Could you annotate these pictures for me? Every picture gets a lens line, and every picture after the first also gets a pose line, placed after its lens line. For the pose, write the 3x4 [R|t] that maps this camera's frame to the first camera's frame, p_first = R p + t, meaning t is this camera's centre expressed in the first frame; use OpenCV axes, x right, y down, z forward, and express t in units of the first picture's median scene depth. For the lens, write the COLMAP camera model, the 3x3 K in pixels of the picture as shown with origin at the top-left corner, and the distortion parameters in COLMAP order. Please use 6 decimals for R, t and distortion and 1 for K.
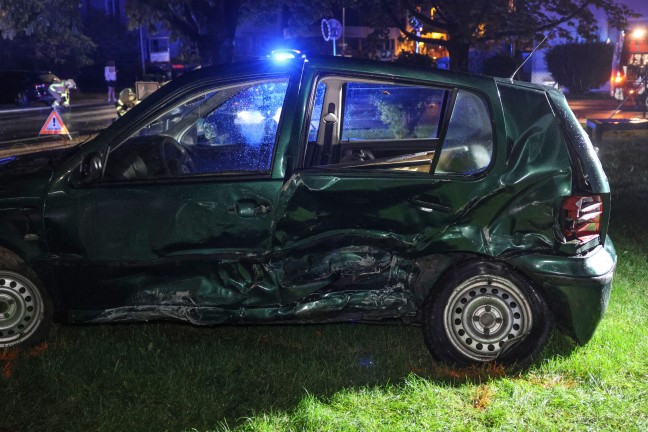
lens RADIAL K [[756.5, 0, 324.7], [0, 756.5, 216.9], [0, 0, 1]] dist [0.026204, 0.000000]
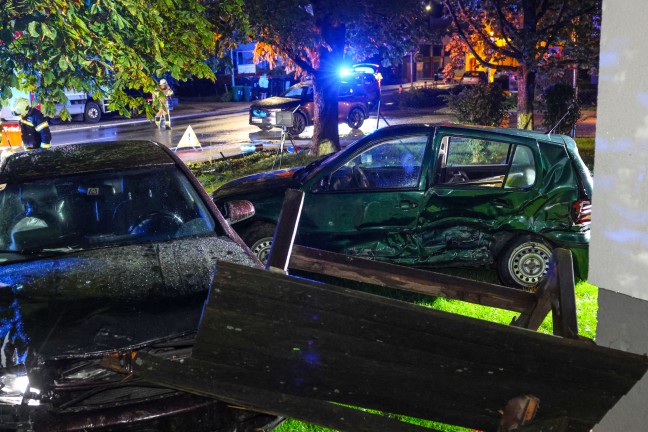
lens RADIAL K [[756.5, 0, 323.9], [0, 756.5, 216.9], [0, 0, 1]] dist [0.026204, 0.000000]
pose [[0.995943, 0.012585, -0.089099, -0.131904], [-0.012896, 0.999913, -0.002911, 0.025753], [0.089054, 0.004048, 0.996019, -0.911257]]
